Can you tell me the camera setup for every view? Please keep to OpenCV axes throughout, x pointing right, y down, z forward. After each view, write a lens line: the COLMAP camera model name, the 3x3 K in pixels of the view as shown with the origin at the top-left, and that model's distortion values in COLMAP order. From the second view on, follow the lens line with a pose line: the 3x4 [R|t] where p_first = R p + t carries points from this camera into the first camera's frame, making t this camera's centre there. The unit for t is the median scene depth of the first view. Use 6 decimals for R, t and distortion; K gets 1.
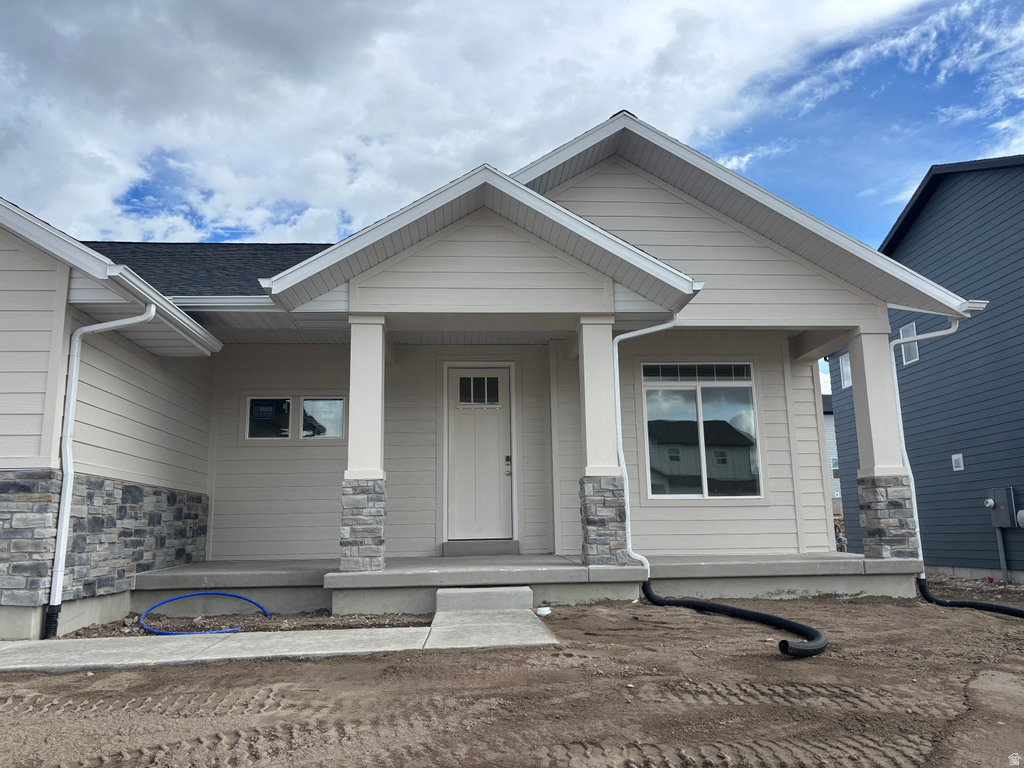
lens RADIAL K [[767.9, 0, 509.8], [0, 767.9, 385.7], [0, 0, 1]] dist [0.047367, -0.047447]
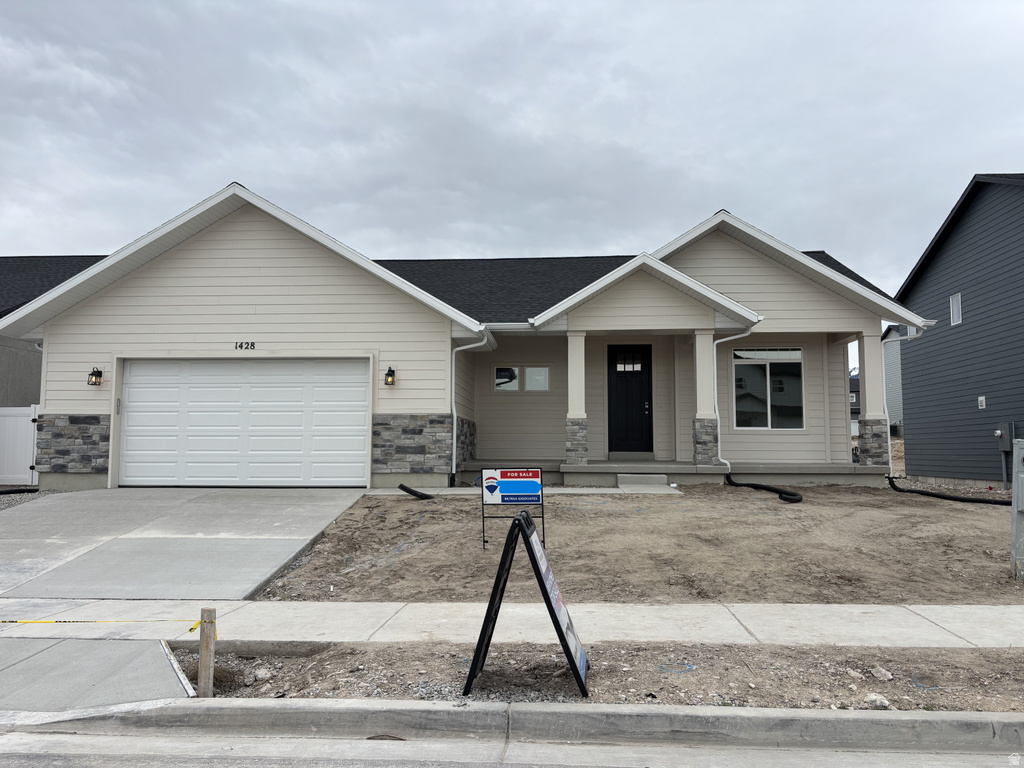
lens RADIAL K [[767.9, 0, 501.0], [0, 767.9, 383.3], [0, 0, 1]] dist [0.047367, -0.047447]
pose [[0.989280, 0.007621, -0.145835, -0.092953], [0.007467, 0.994691, 0.102632, -0.154155], [0.145842, -0.102621, 0.983971, -0.856648]]
